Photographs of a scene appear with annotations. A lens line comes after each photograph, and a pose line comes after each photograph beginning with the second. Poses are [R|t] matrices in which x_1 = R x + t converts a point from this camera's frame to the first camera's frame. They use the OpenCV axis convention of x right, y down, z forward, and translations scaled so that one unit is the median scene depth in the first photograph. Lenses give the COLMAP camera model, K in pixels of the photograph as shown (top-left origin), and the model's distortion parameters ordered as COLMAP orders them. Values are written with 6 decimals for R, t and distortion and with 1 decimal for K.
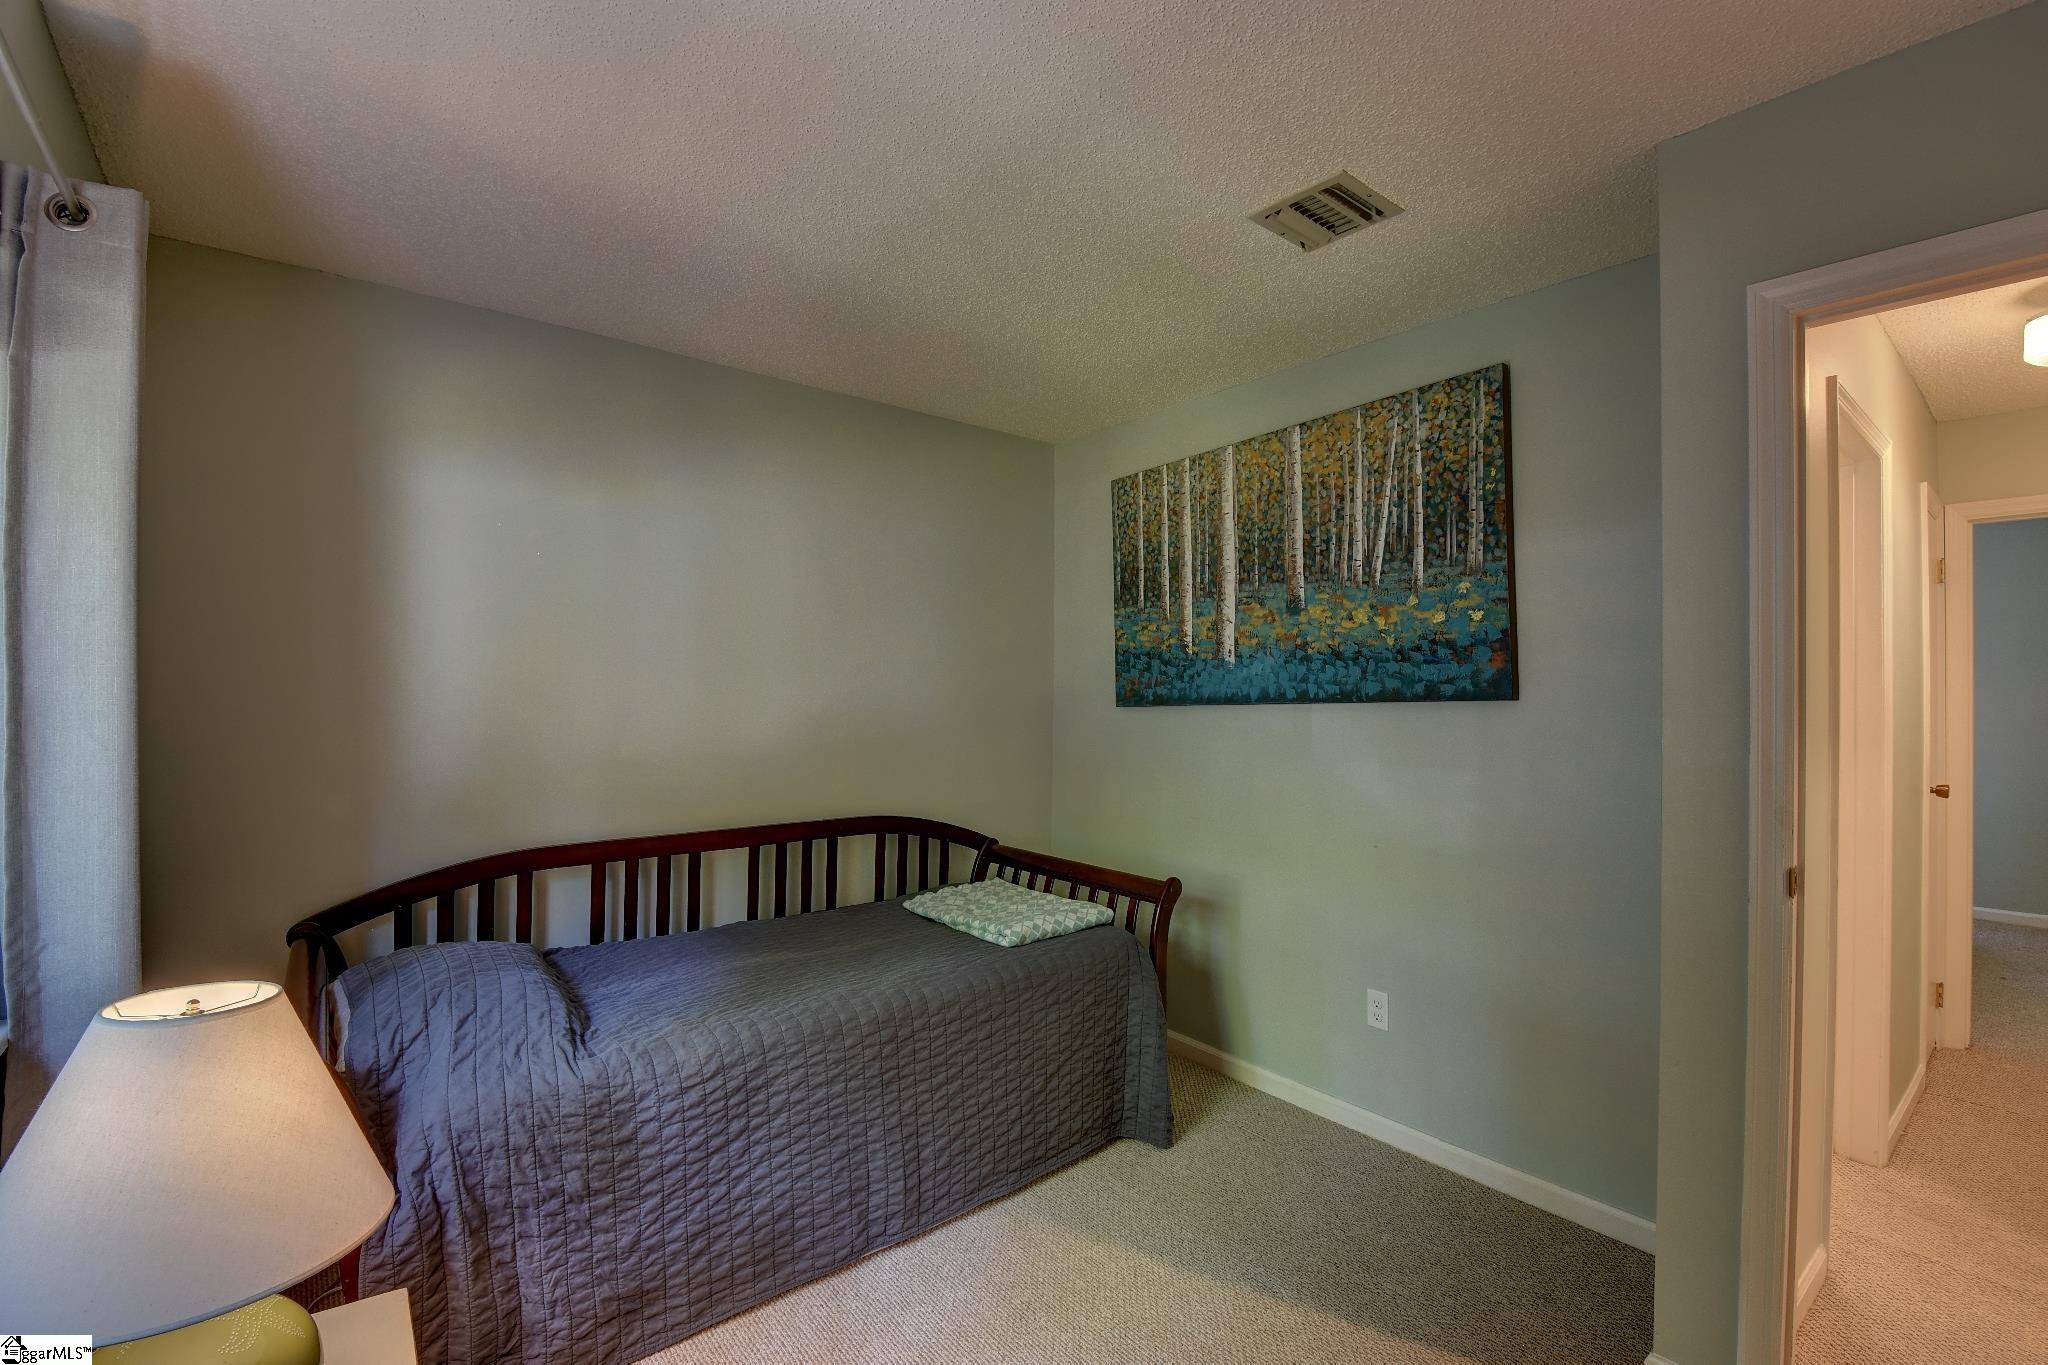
lens RADIAL K [[900.3, 0, 1027.0], [0, 900.3, 679.3], [0, 0, 1]] dist [-0.003747, -0.010315]
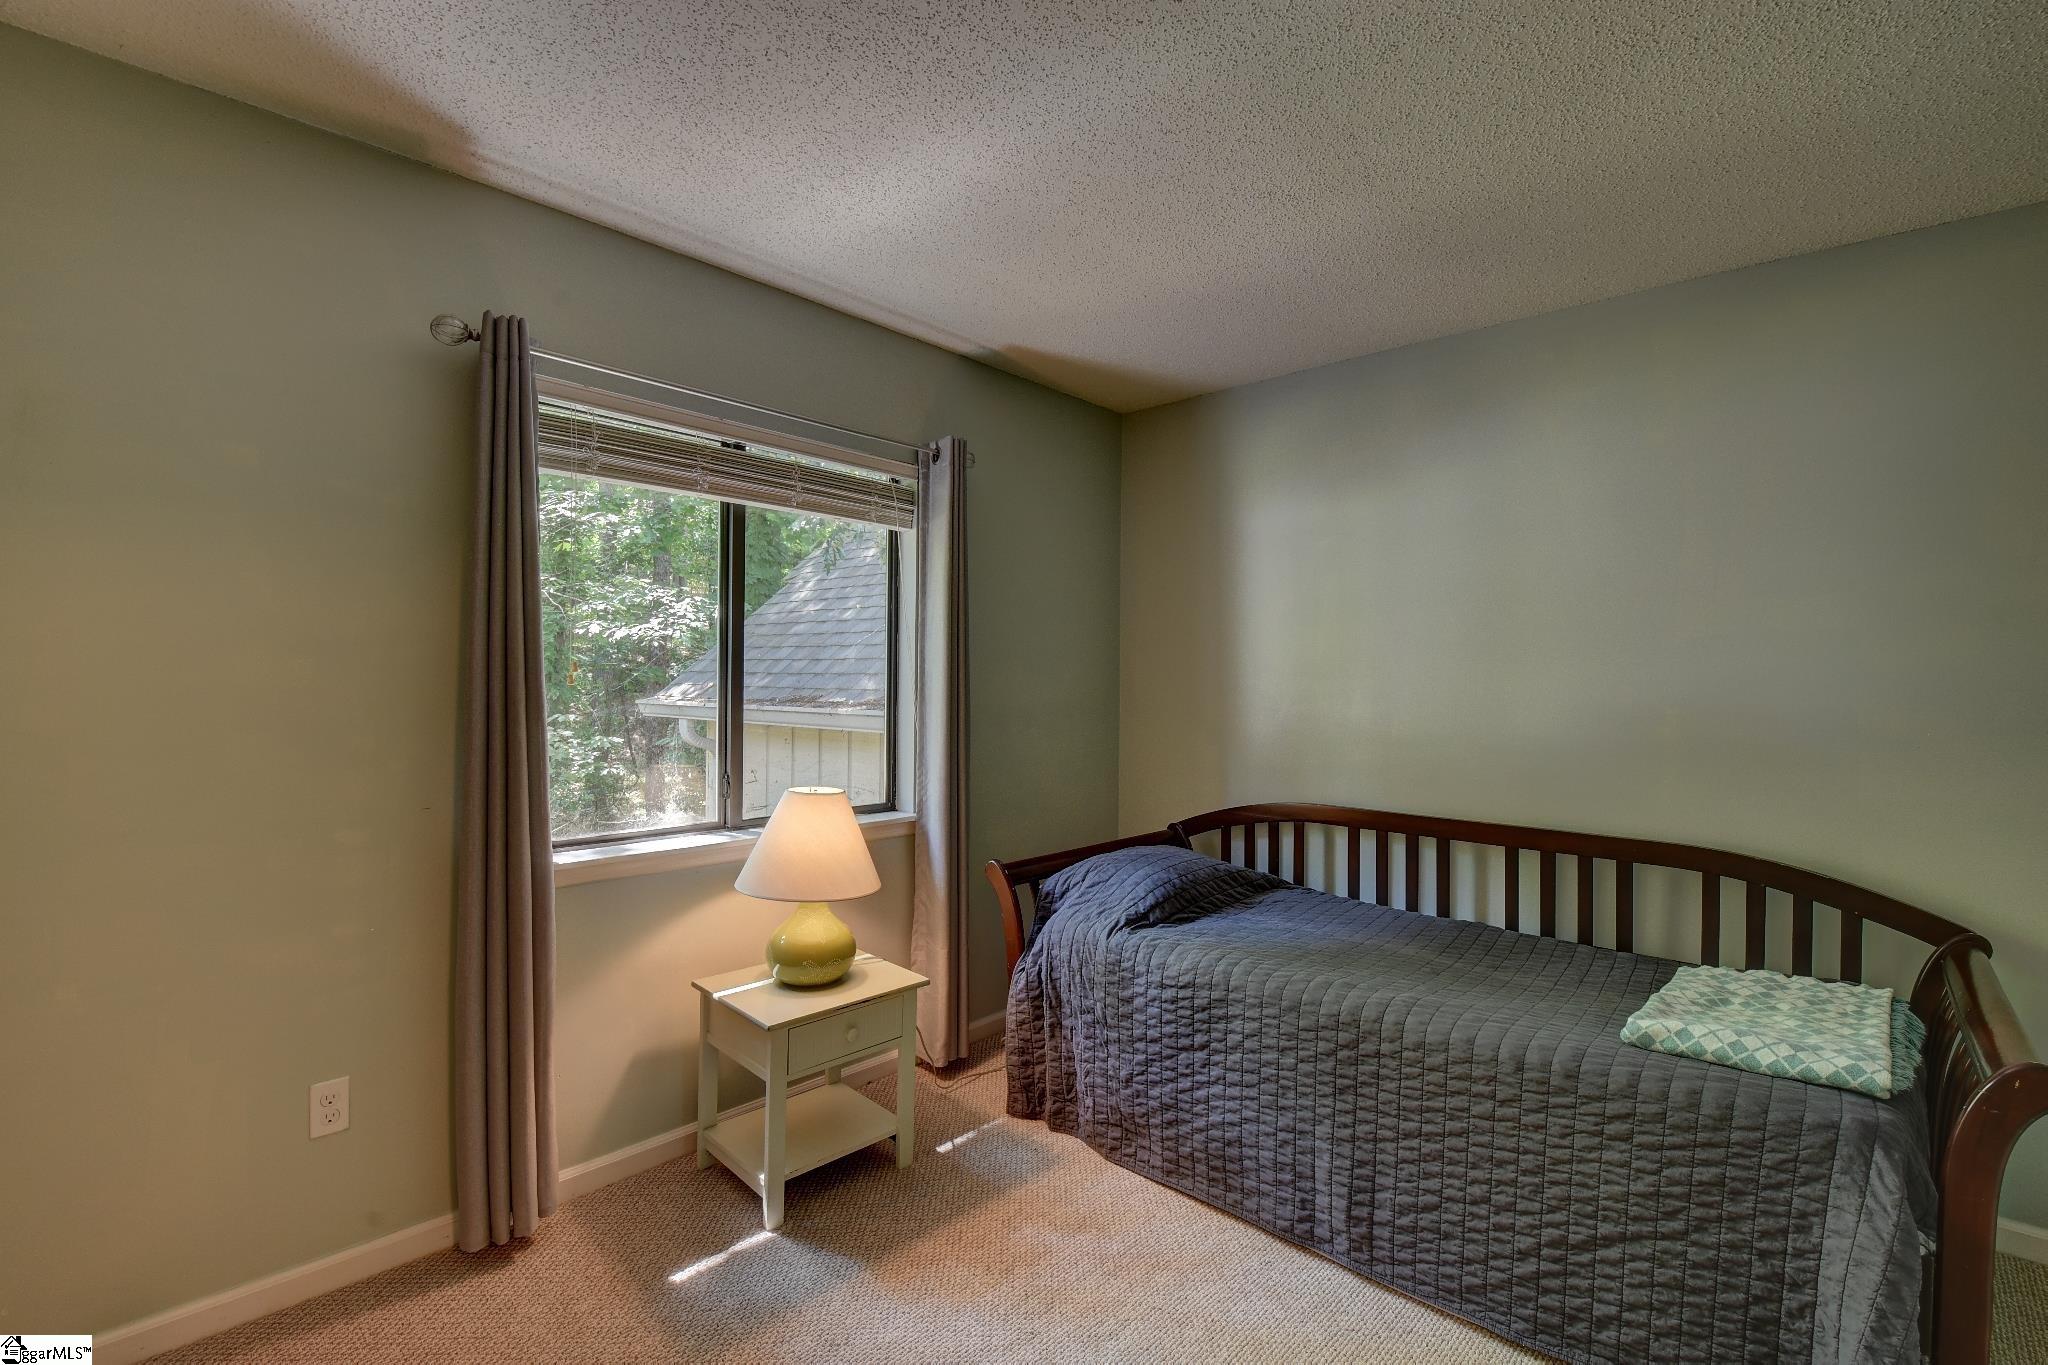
lens RADIAL K [[900.3, 0, 1023.7], [0, 900.3, 676.8], [0, 0, 1]] dist [-0.003747, -0.010315]
pose [[0.127717, -0.005844, -0.991793, 0.805076], [-0.000415, 0.999982, -0.005945, 0.029720], [0.991811, 0.001171, 0.127712, 0.609779]]
